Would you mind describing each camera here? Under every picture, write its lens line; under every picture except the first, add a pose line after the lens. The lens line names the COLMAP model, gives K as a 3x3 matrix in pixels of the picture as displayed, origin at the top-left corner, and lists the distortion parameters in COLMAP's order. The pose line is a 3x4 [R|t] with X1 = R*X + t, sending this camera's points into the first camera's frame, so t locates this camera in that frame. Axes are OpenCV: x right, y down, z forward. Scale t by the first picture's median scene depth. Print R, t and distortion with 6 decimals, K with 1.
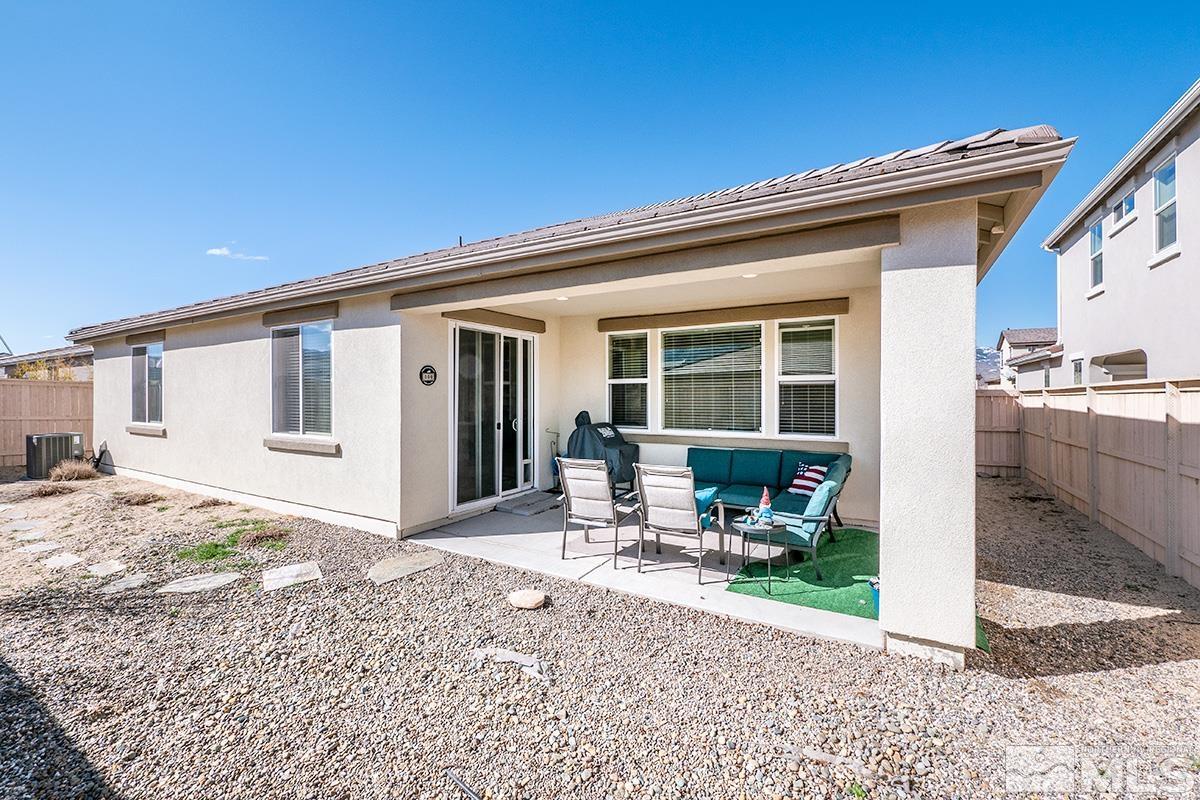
lens RADIAL K [[504.9, 0, 597.1], [0, 504.9, 396.4], [0, 0, 1]] dist [-0.004389, -0.000161]
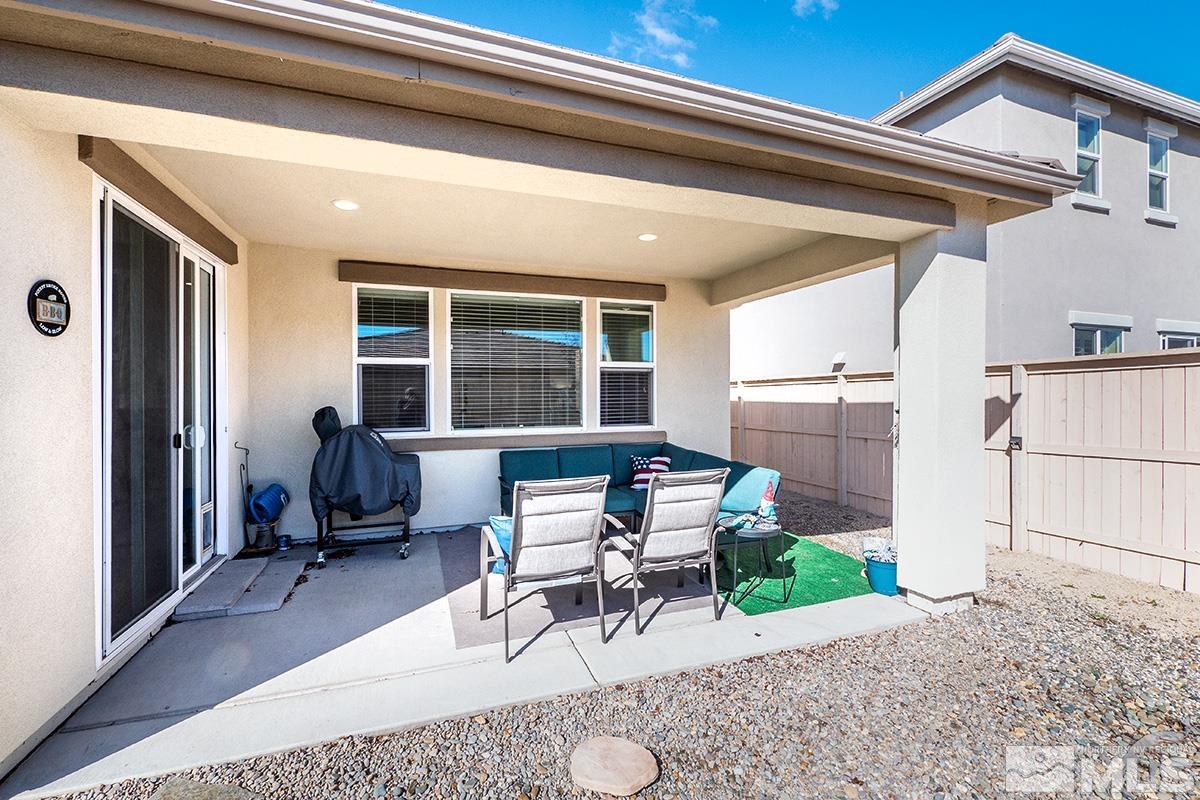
lens RADIAL K [[504.9, 0, 597.6], [0, 504.9, 397.9], [0, 0, 1]] dist [-0.004389, -0.000161]
pose [[0.640982, -0.004872, 0.767541, -0.326973], [0.007408, 0.999973, 0.000161, 0.023243], [-0.767520, 0.005583, 0.641000, 0.428018]]
